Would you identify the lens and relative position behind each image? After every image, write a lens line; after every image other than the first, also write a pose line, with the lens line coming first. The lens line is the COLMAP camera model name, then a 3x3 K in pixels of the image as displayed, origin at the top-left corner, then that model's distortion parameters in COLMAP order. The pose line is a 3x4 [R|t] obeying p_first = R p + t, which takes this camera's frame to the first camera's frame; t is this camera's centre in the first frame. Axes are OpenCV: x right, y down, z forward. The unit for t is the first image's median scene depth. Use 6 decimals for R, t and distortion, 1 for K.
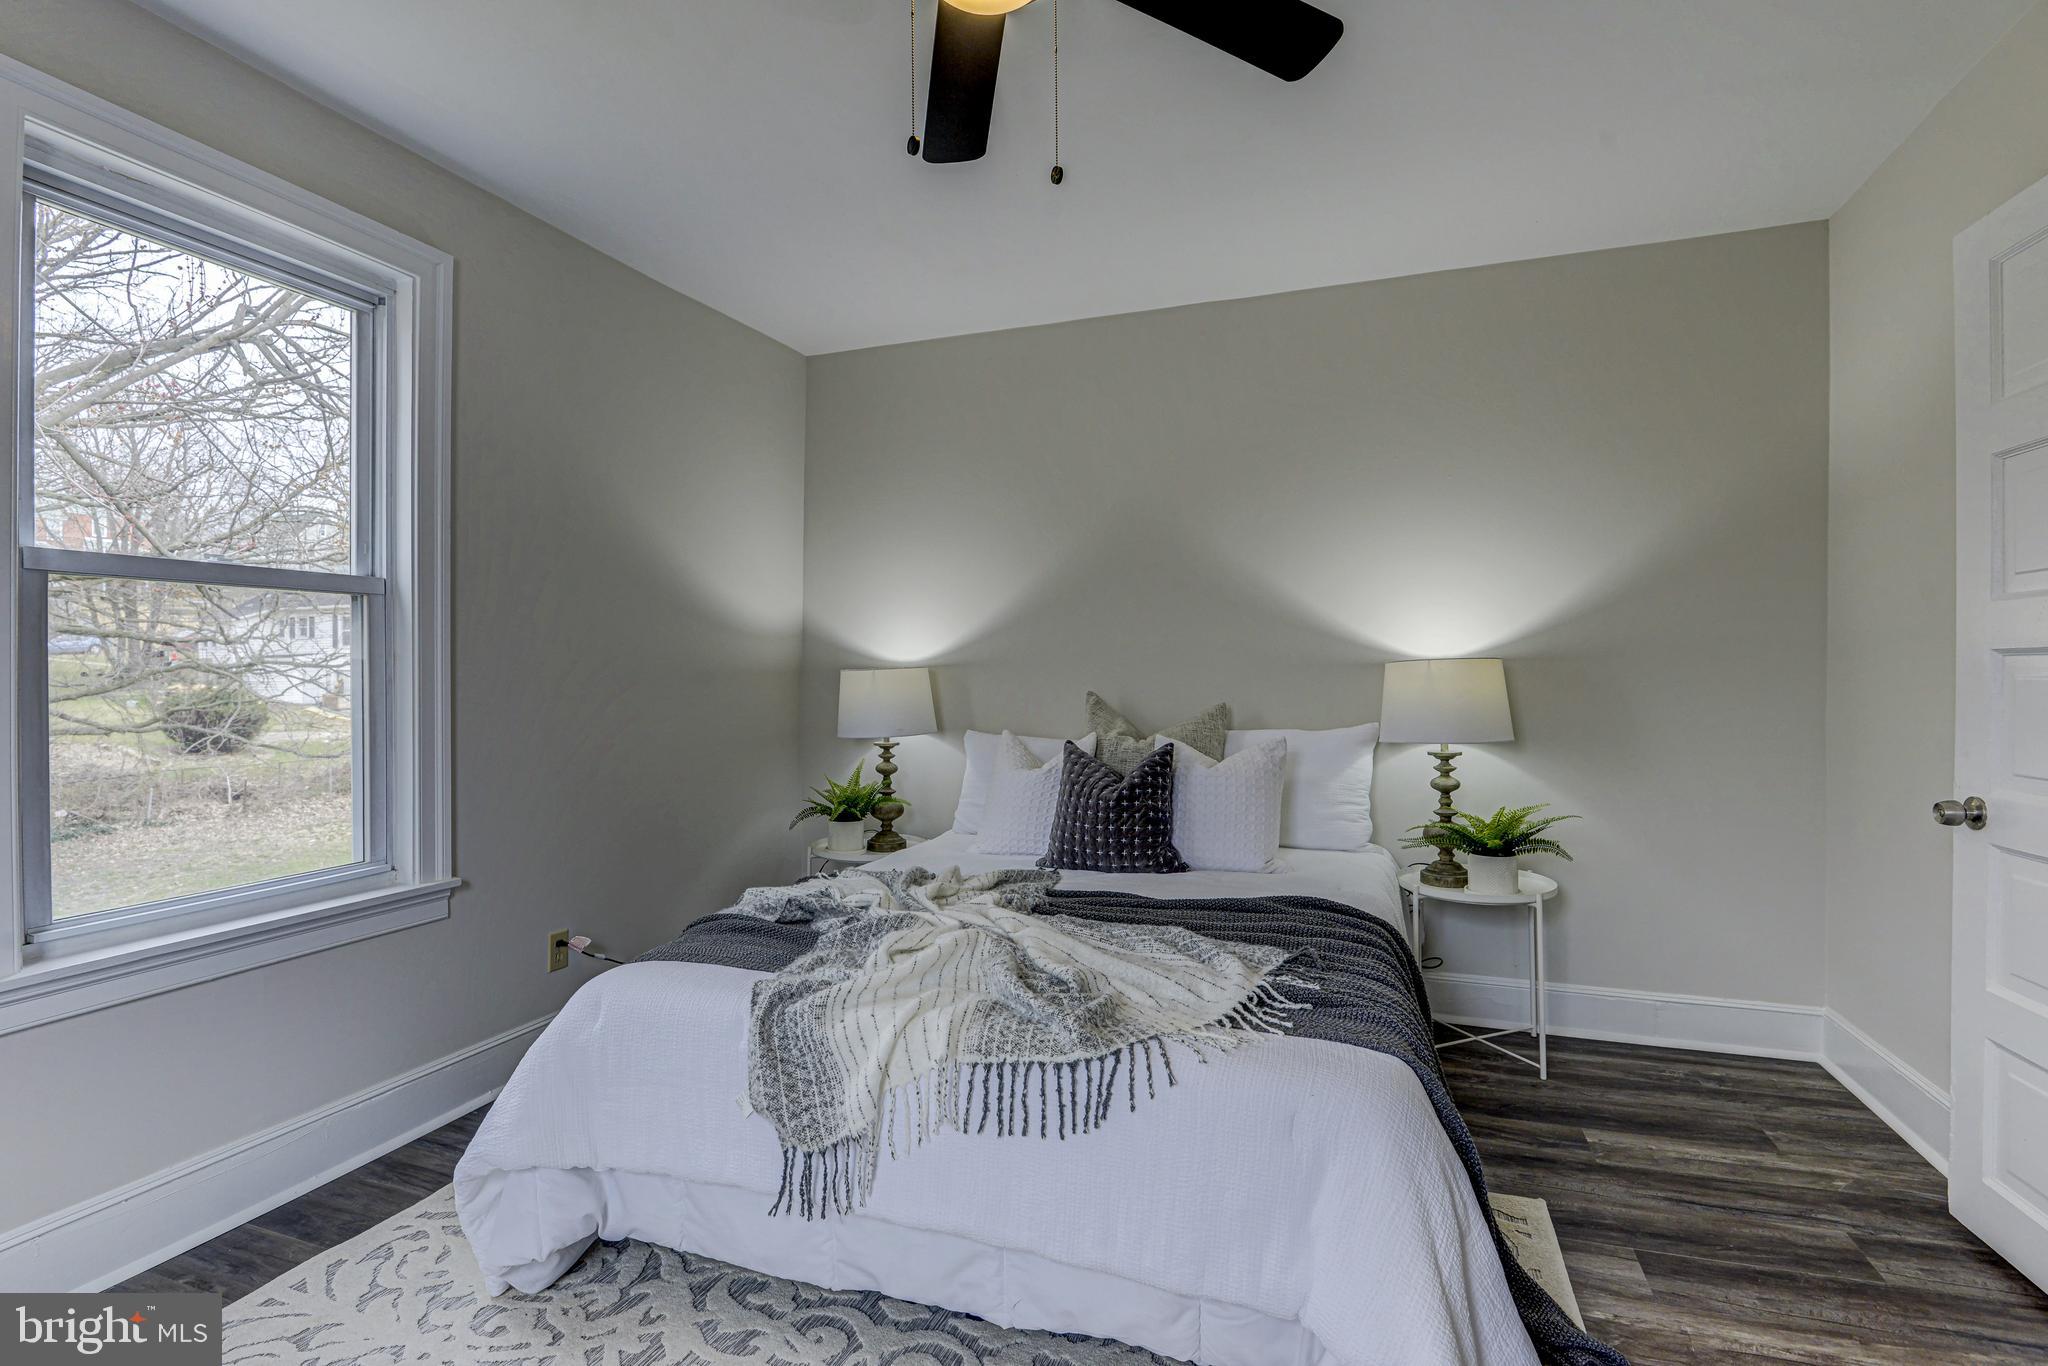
lens RADIAL K [[979.7, 0, 1024.0], [0, 979.7, 683.0], [0, 0, 1]] dist [-0.004678, -0.001068]
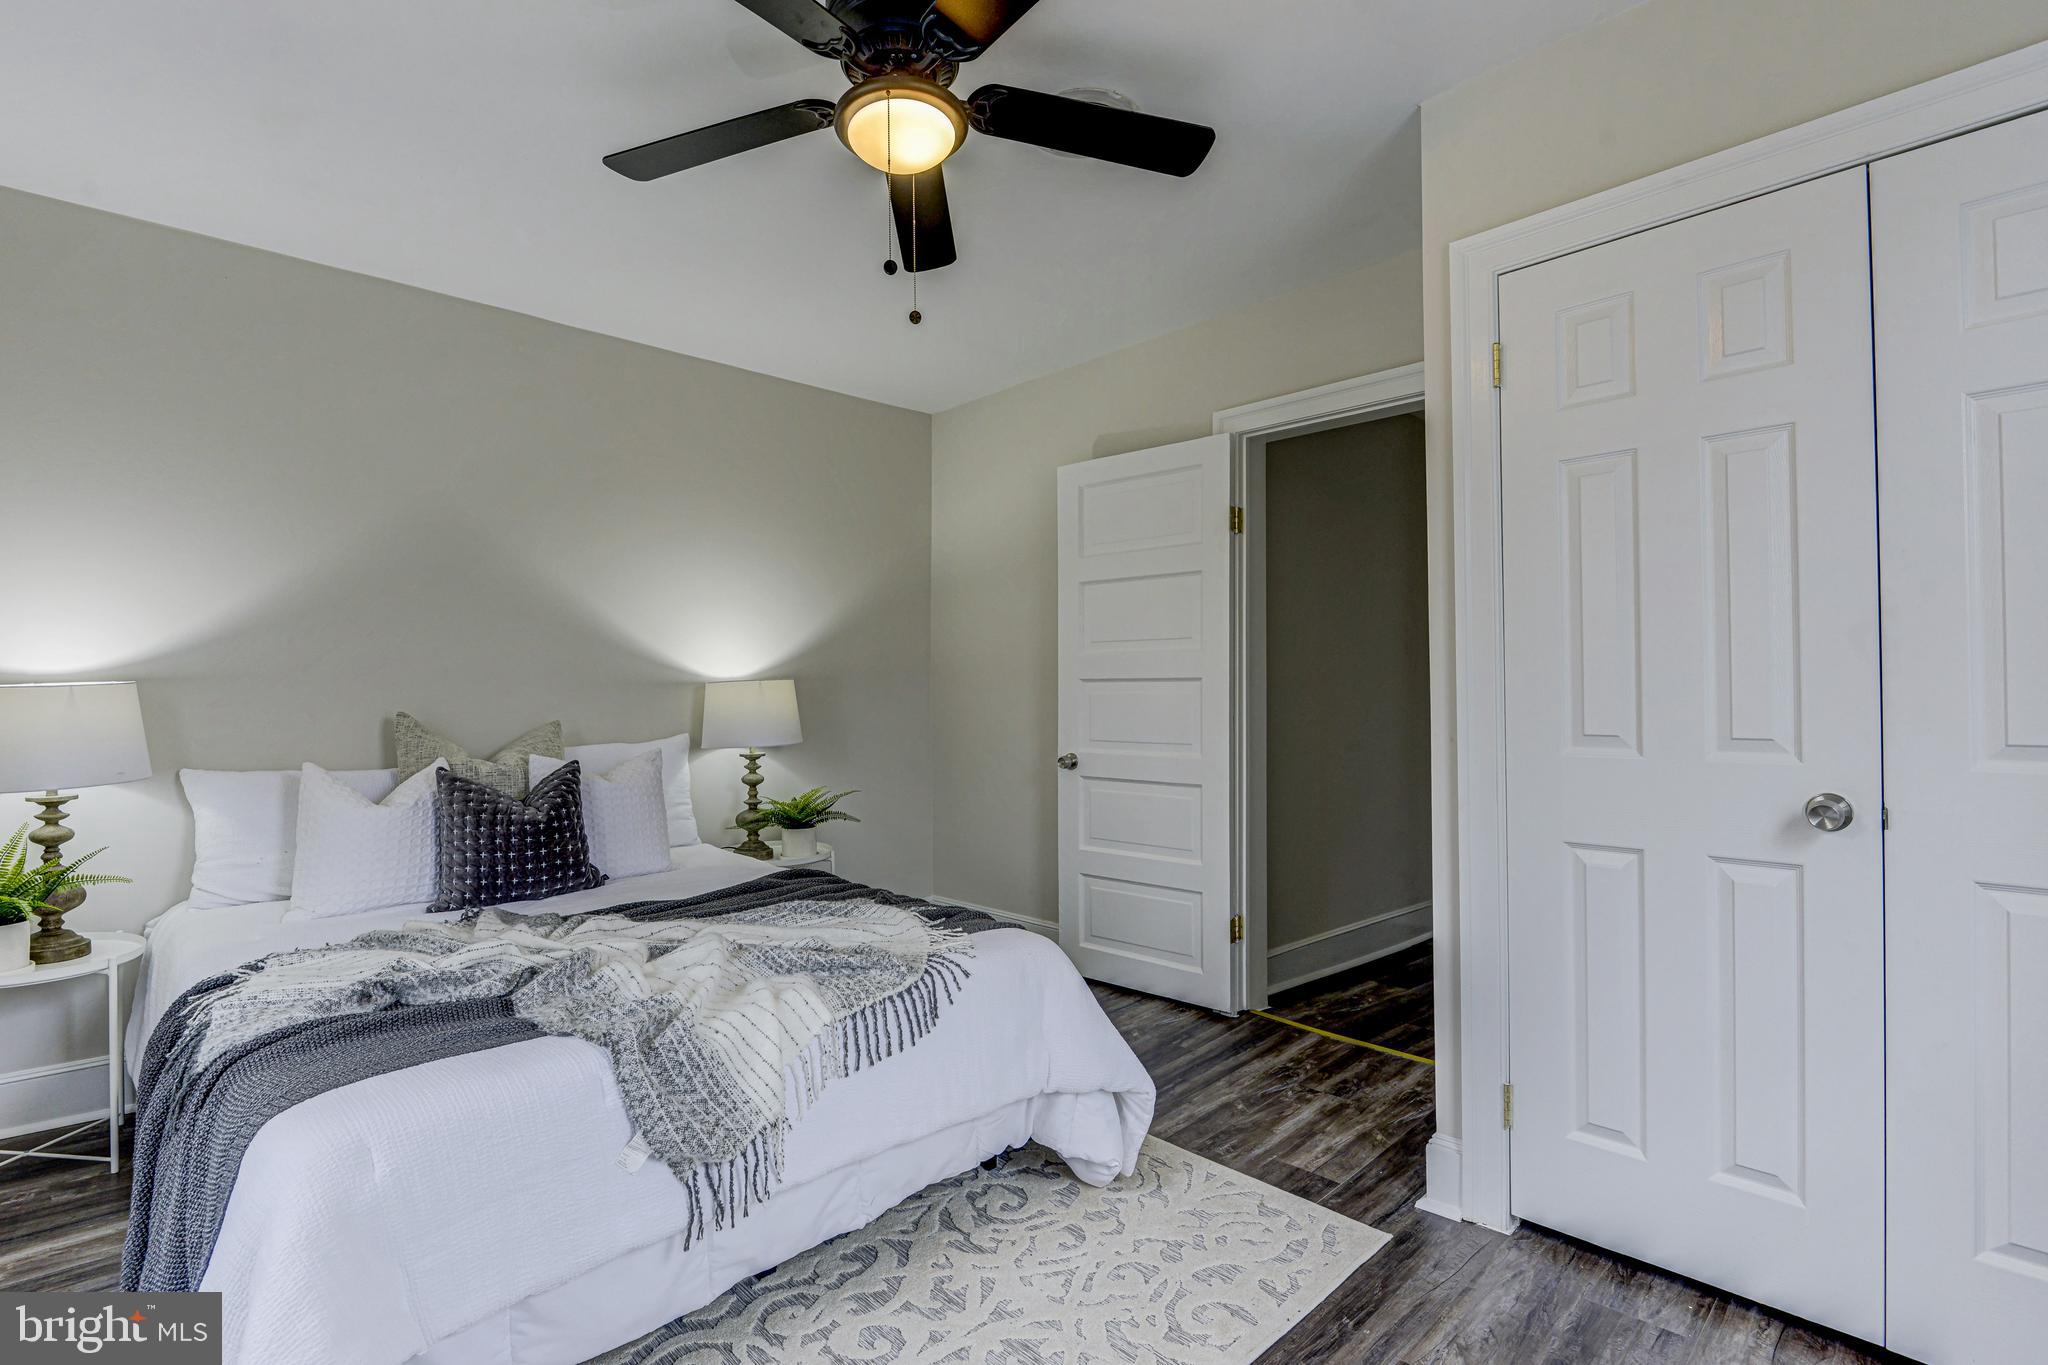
lens RADIAL K [[979.7, 0, 1024.0], [0, 979.7, 682.5], [0, 0, 1]] dist [-0.004678, -0.001068]
pose [[0.424179, 0.005614, 0.905561, -0.587130], [0.009153, 0.999903, -0.010486, -0.004148], [-0.905532, 0.012736, 0.424086, 0.162029]]
